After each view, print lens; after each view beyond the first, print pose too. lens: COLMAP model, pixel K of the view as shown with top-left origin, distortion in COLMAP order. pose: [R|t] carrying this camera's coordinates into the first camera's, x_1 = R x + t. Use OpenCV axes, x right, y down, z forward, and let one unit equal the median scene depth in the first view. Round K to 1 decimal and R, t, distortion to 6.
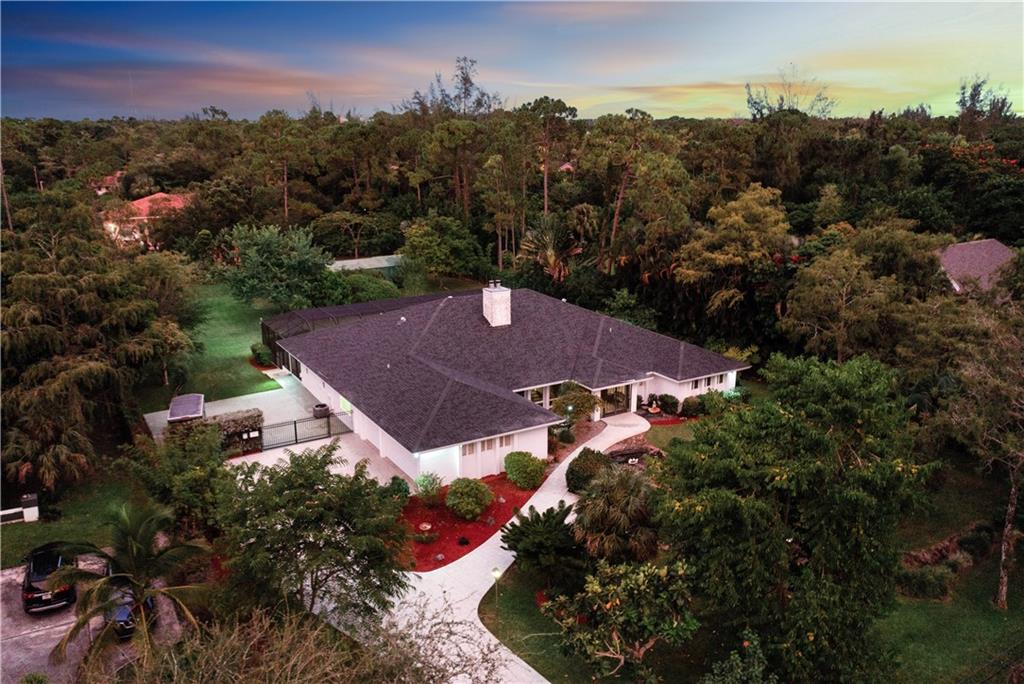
lens RADIAL K [[821.0, 0, 512.0], [0, 821.0, 342.0], [0, 0, 1]] dist [0.002549, 0.004786]
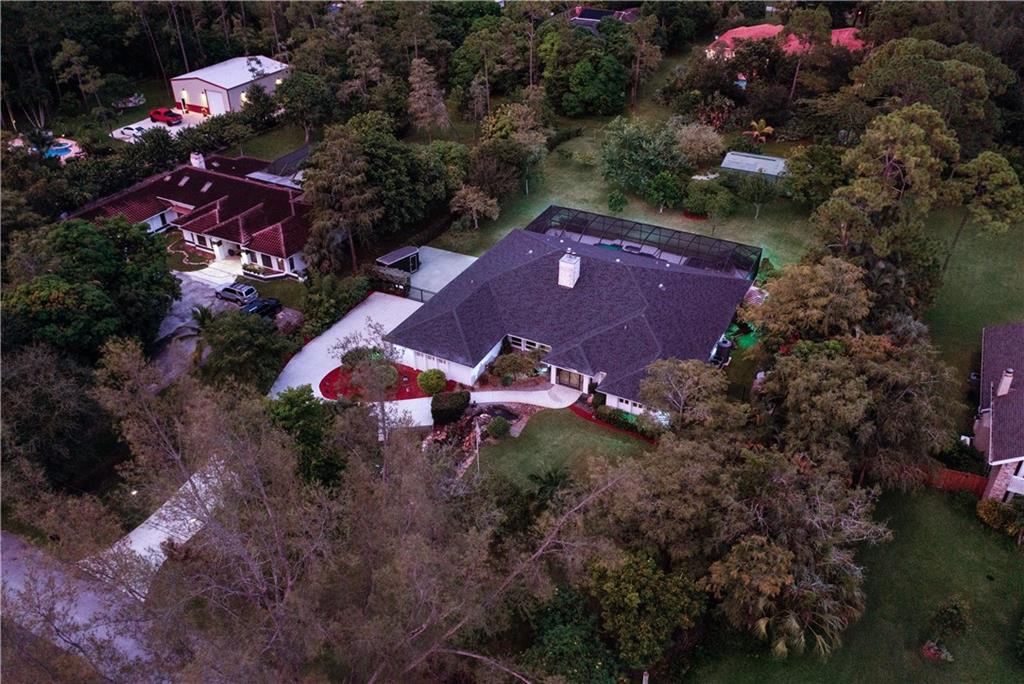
lens RADIAL K [[798.6, 0, 512.0], [0, 798.6, 342.0], [0, 0, 1]] dist [-0.005169, 0.006734]
pose [[0.532577, 0.474754, -0.700692, 0.917440], [-0.227823, 0.877725, 0.421541, -0.482051], [0.815143, -0.064869, 0.575616, 0.192209]]
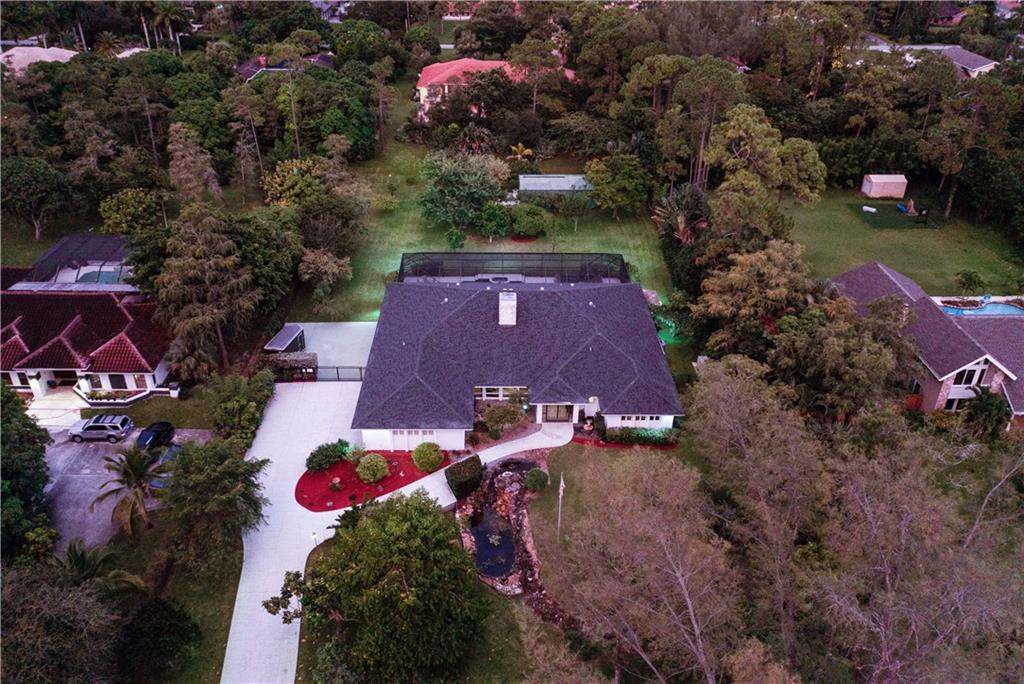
lens RADIAL K [[798.6, 0, 512.0], [0, 798.6, 342.0], [0, 0, 1]] dist [-0.005169, 0.006734]
pose [[0.874831, 0.266497, -0.404536, 0.526002], [-0.153862, 0.944698, 0.289606, -0.372586], [0.459344, -0.191113, 0.867455, -0.087339]]
